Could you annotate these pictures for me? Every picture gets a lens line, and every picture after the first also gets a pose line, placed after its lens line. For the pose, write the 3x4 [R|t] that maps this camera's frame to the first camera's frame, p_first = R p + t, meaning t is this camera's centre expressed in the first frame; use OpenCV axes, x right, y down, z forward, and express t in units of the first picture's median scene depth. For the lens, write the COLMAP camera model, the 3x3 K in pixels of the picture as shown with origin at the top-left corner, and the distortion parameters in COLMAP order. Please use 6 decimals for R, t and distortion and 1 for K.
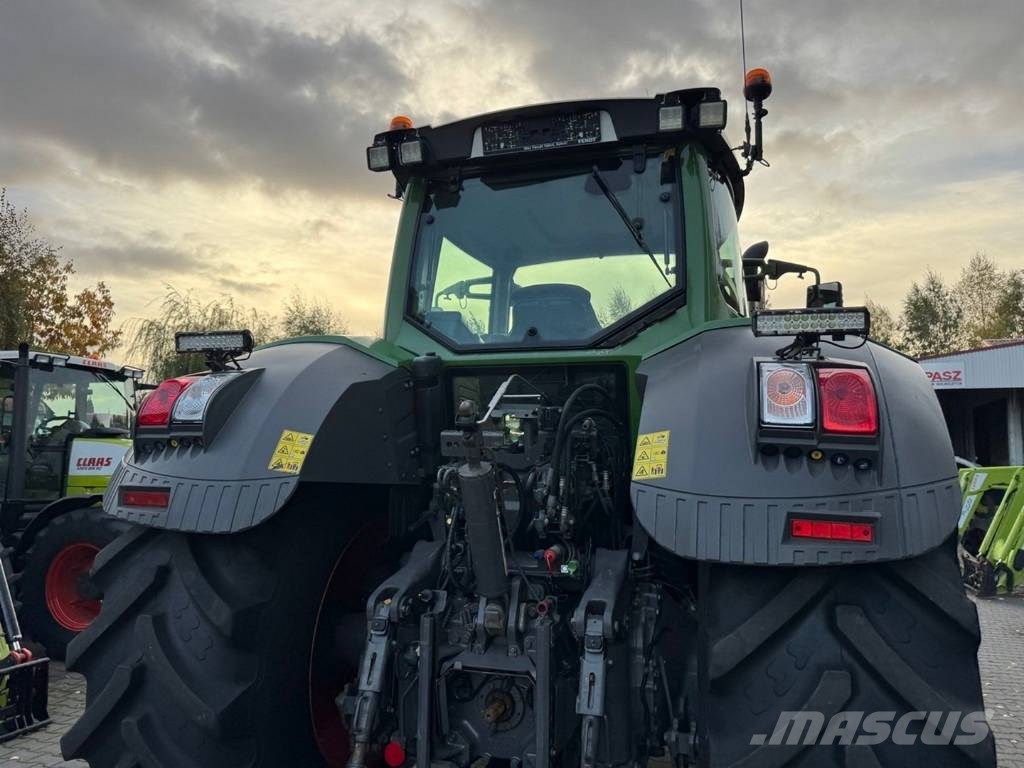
lens RADIAL K [[722.0, 0, 514.3], [0, 722.0, 382.1], [0, 0, 1]] dist [0.039138, -0.048700]
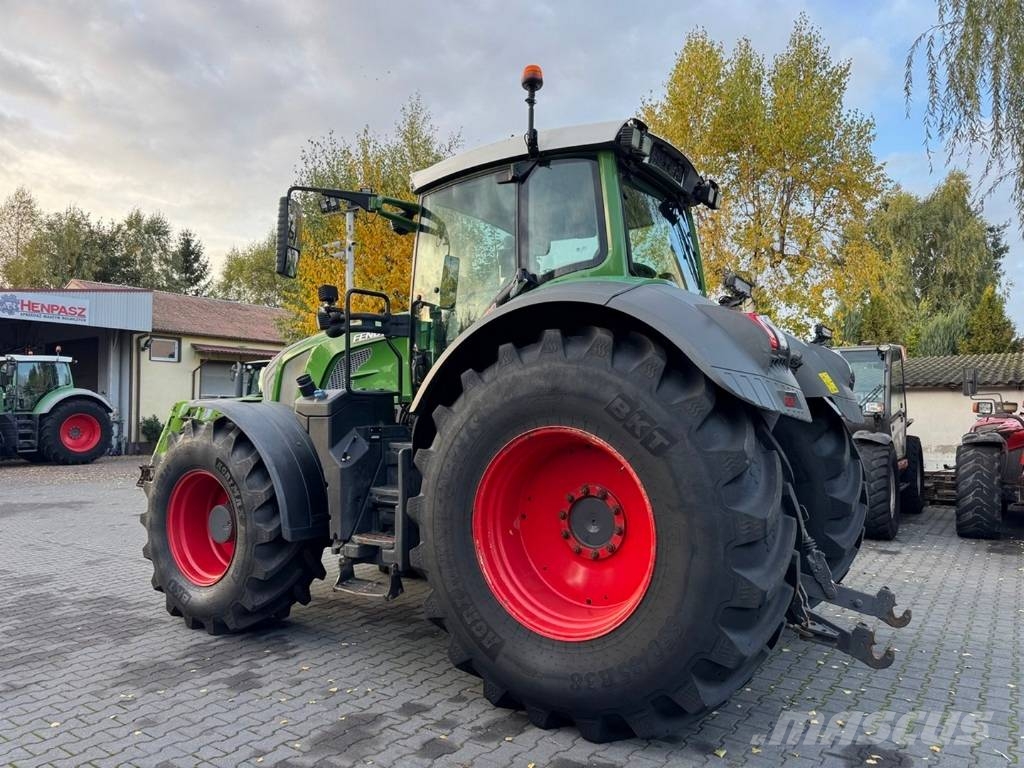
lens RADIAL K [[722.0, 0, 514.4], [0, 722.0, 381.1], [0, 0, 1]] dist [0.039138, -0.048700]
pose [[0.288003, 0.034337, 0.957014, -1.862955], [-0.115436, 0.993315, -0.000900, 0.171911], [-0.950646, -0.110214, 0.290042, 1.027902]]
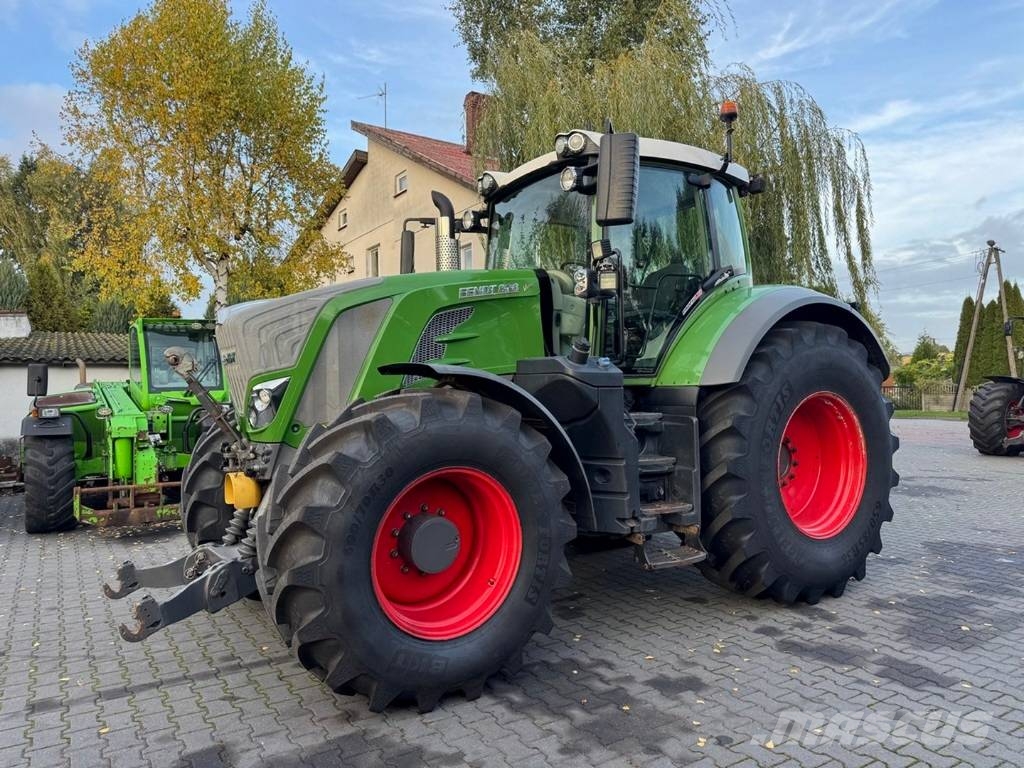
lens RADIAL K [[722.0, 0, 515.9], [0, 722.0, 383.2], [0, 0, 1]] dist [0.039138, -0.048700]
pose [[-0.773164, 0.000842, 0.634206, -1.101042], [-0.077247, 0.992429, -0.095490, 0.487191], [-0.629484, -0.122820, -0.767245, 3.468041]]
